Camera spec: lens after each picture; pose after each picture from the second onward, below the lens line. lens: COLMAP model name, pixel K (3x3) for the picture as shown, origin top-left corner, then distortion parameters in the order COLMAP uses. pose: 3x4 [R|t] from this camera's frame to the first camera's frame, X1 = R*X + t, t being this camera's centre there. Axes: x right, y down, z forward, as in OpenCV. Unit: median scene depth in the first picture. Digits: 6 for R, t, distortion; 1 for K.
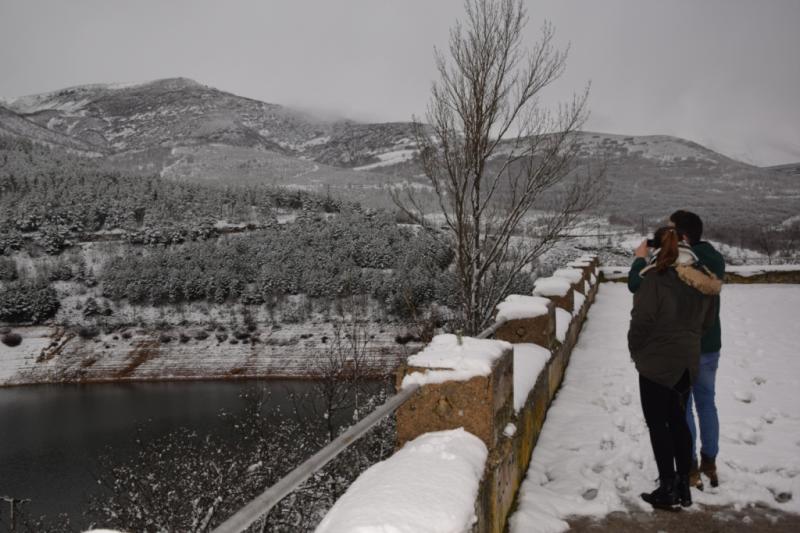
lens RADIAL K [[905.5, 0, 407.2], [0, 905.5, 267.4], [0, 0, 1]] dist [0.063104, 0.000000]
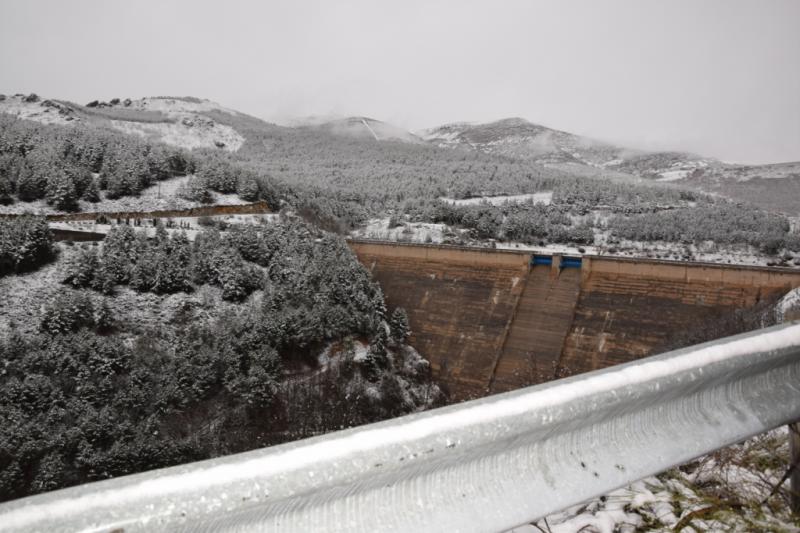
lens RADIAL K [[652.2, 0, 397.6], [0, 652.2, 272.4], [0, 0, 1]] dist [-0.149730, 0.133135]
pose [[0.929614, 0.080597, -0.359614, -0.249558], [-0.068110, 0.996557, 0.047283, 0.079625], [0.362187, -0.019462, 0.931902, -0.564532]]
